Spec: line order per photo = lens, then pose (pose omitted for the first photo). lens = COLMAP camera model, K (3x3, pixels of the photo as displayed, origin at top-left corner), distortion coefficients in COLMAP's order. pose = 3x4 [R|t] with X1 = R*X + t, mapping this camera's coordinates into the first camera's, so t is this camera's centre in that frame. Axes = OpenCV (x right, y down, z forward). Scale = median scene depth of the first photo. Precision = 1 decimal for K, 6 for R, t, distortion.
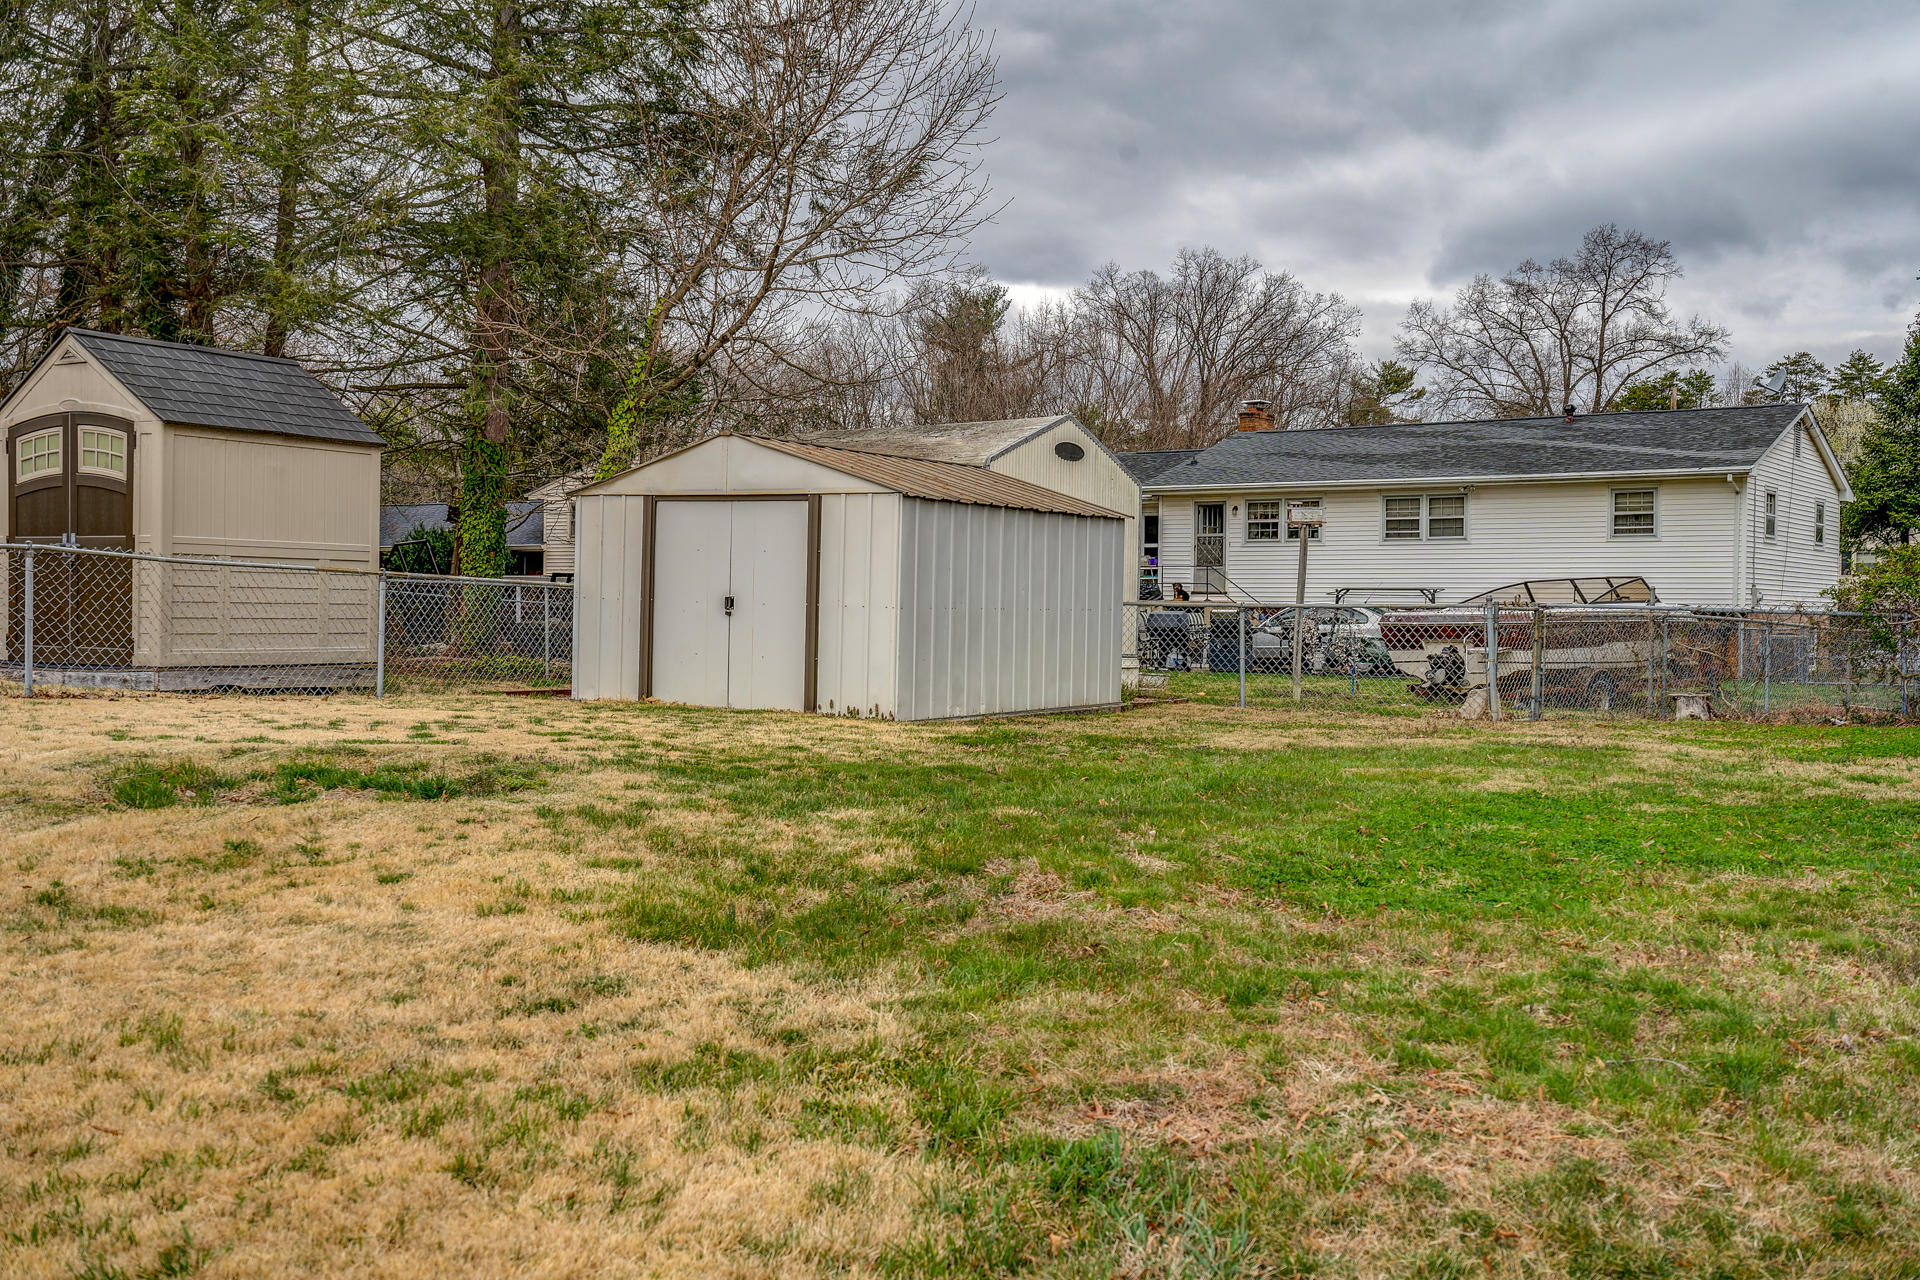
lens RADIAL K [[1958.6, 0, 957.3], [0, 1958.6, 643.3], [0, 0, 1]] dist [0.054934, 0.000000]
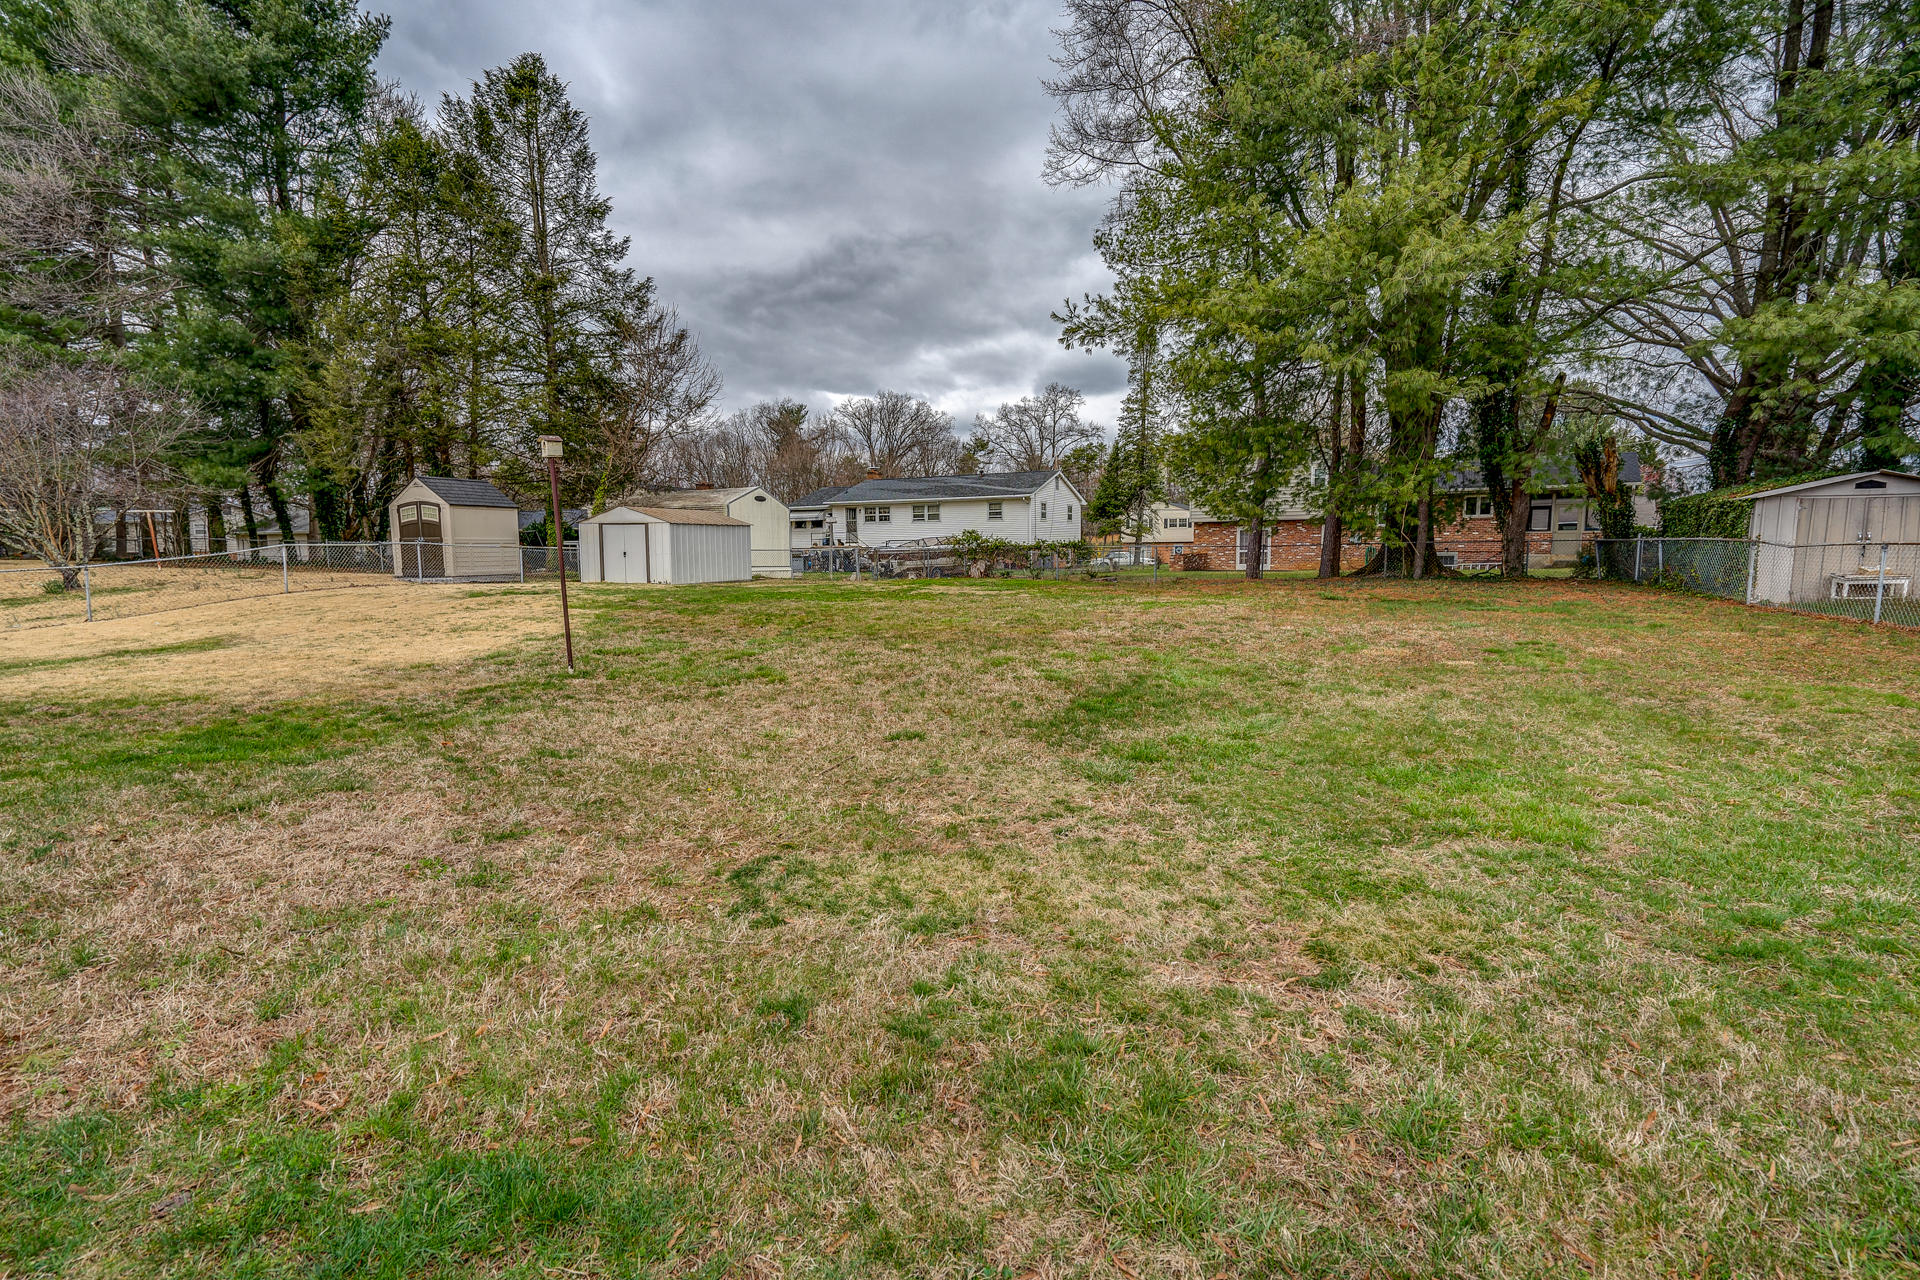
lens RADIAL K [[879.5, 0, 965.6], [0, 879.5, 653.5], [0, 0, 1]] dist [0.003337, 0.002108]
pose [[0.982999, -0.043733, 0.178329, 0.065553], [0.025098, 0.994108, 0.105445, 0.002238], [-0.181890, -0.099176, 0.978305, -0.229399]]
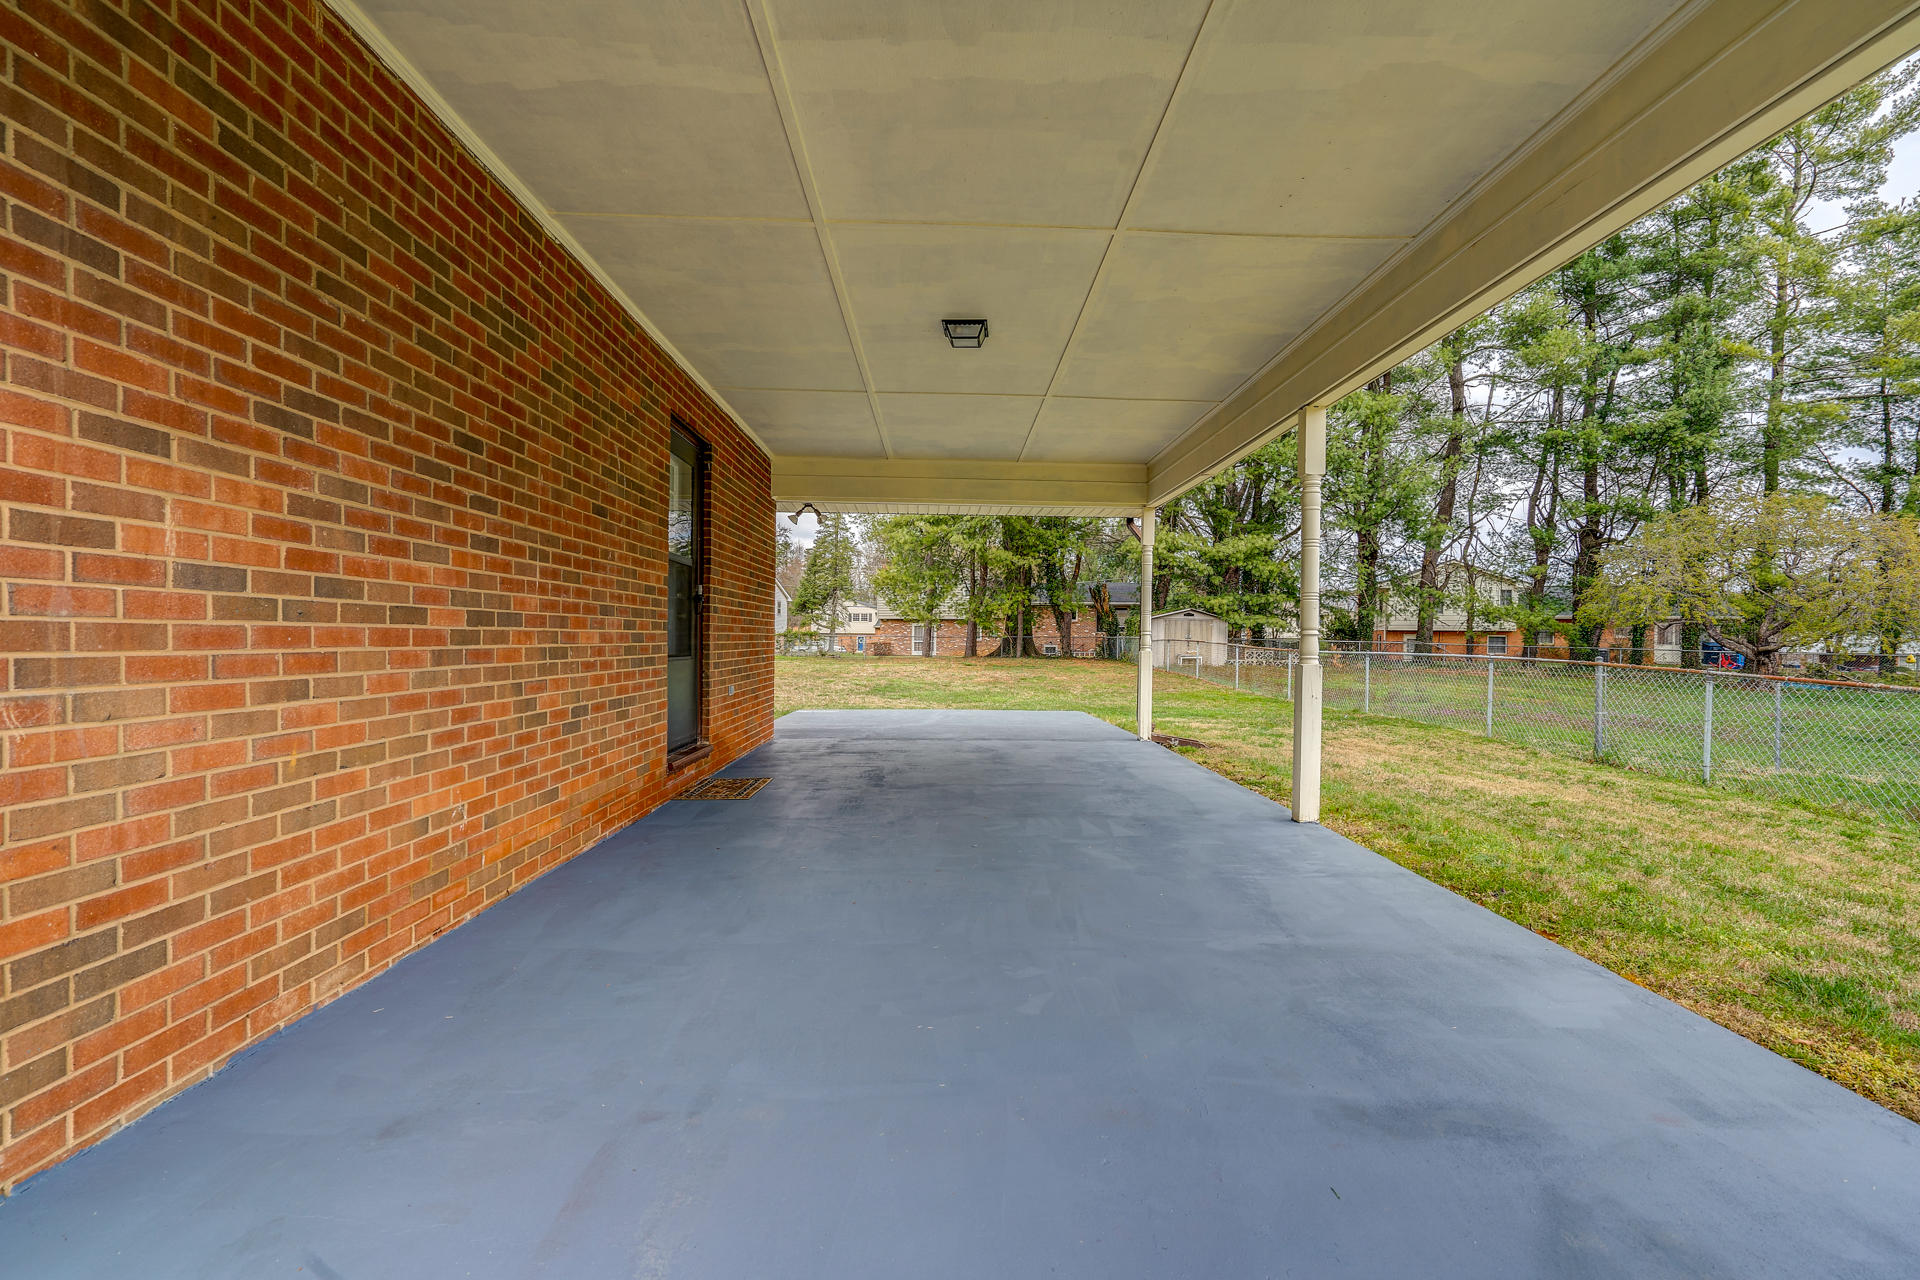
lens RADIAL K [[879.5, 0, 961.1], [0, 879.5, 632.1], [0, 0, 1]] dist [0.003337, 0.002108]
pose [[0.857775, -0.000163, 0.514025, -0.073614], [0.009655, 0.999829, -0.015795, 0.007541], [-0.513934, 0.018512, 0.857630, -0.478676]]
